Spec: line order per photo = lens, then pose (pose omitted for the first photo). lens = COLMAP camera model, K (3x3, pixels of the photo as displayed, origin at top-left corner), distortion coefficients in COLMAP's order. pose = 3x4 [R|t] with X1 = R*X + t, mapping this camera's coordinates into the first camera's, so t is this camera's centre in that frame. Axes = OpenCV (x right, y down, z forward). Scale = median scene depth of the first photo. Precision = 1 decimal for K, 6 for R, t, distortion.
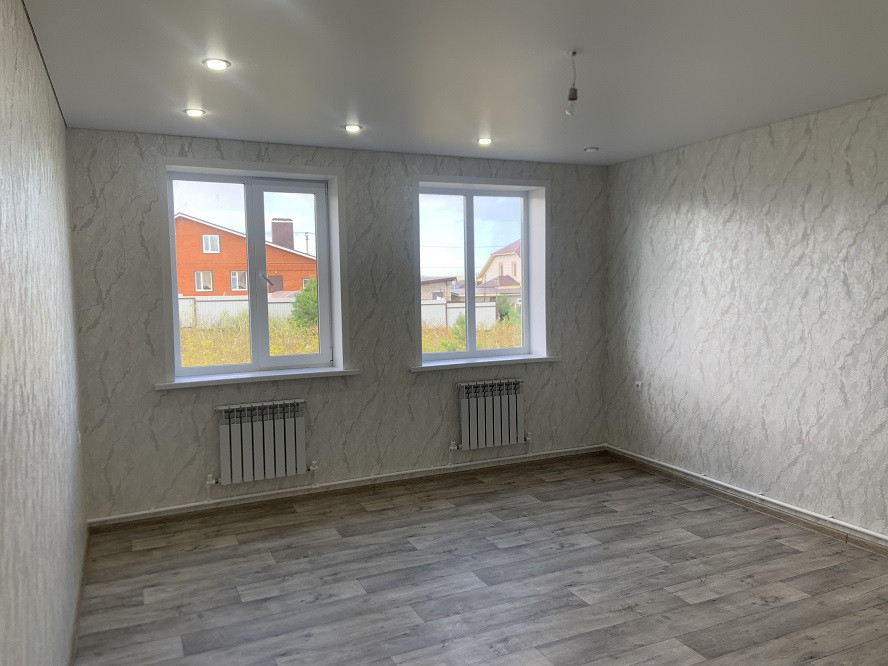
lens RADIAL K [[673.8, 0, 444.0], [0, 673.8, 333.0], [0, 0, 1]] dist [0.072868, -0.000344]
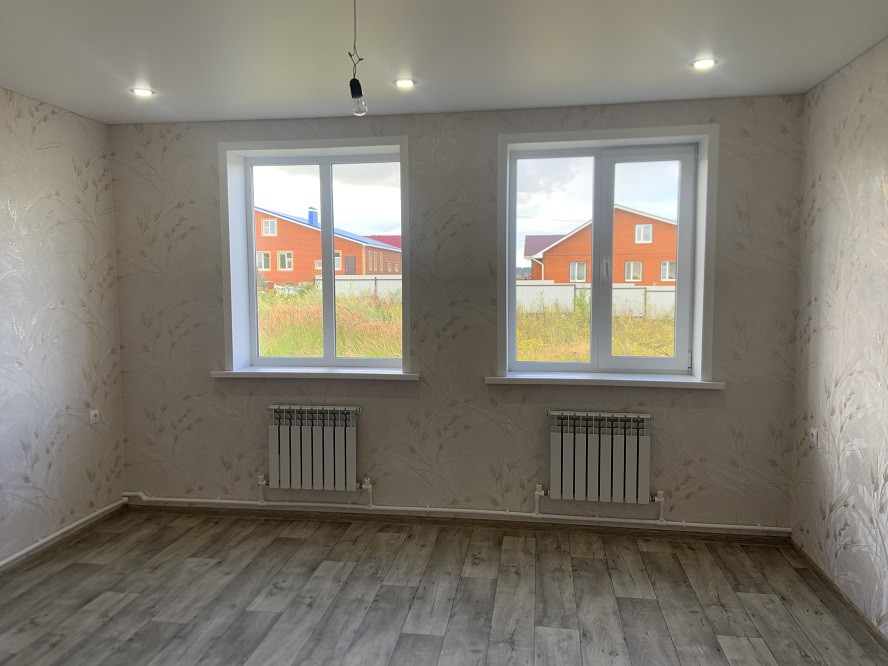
lens RADIAL K [[787.1, 0, 443.1], [0, 787.1, 363.7], [0, 0, 1]] dist [0.093537, -0.003058]
pose [[0.818210, 0.076238, -0.569842, 0.402788], [-0.052458, 0.996934, 0.058056, -0.021104], [0.572521, -0.017609, 0.819701, 0.195240]]
